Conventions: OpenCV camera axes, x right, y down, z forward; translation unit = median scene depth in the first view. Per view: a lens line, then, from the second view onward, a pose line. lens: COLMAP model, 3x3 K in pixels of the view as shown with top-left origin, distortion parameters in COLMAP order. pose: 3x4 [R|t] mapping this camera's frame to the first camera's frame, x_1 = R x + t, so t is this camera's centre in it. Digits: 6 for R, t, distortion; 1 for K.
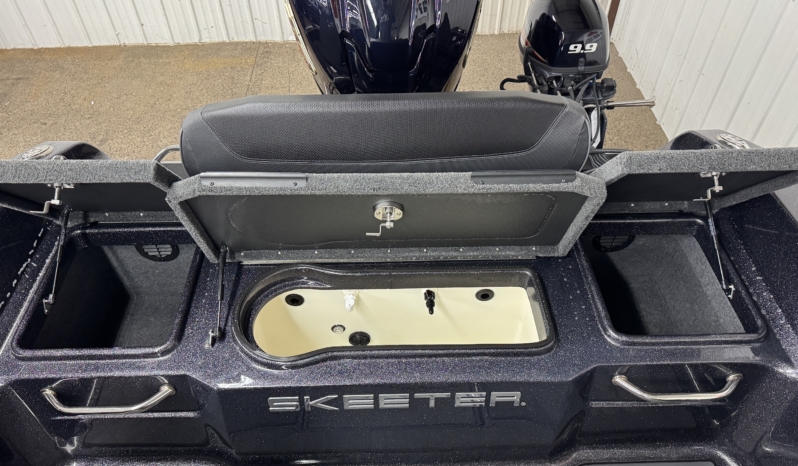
lens RADIAL K [[581.0, 0, 411.4], [0, 581.0, 232.0], [0, 0, 1]] dist [-0.001824, 0.003198]
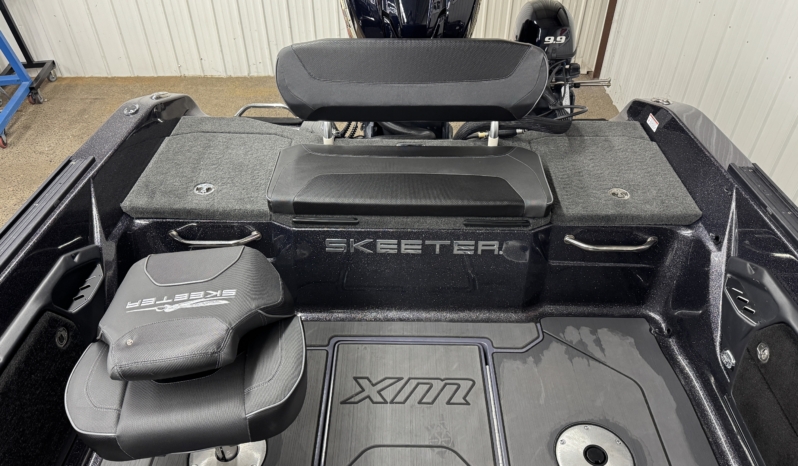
lens RADIAL K [[587.6, 0, 399.0], [0, 587.6, 233.0], [0, 0, 1]] dist [0.100076, -0.147642]
pose [[0.998712, 0.034548, -0.037168, -0.005275], [-0.039306, 0.989925, -0.136031, 0.340763], [0.032094, 0.137317, 0.990007, -0.342725]]
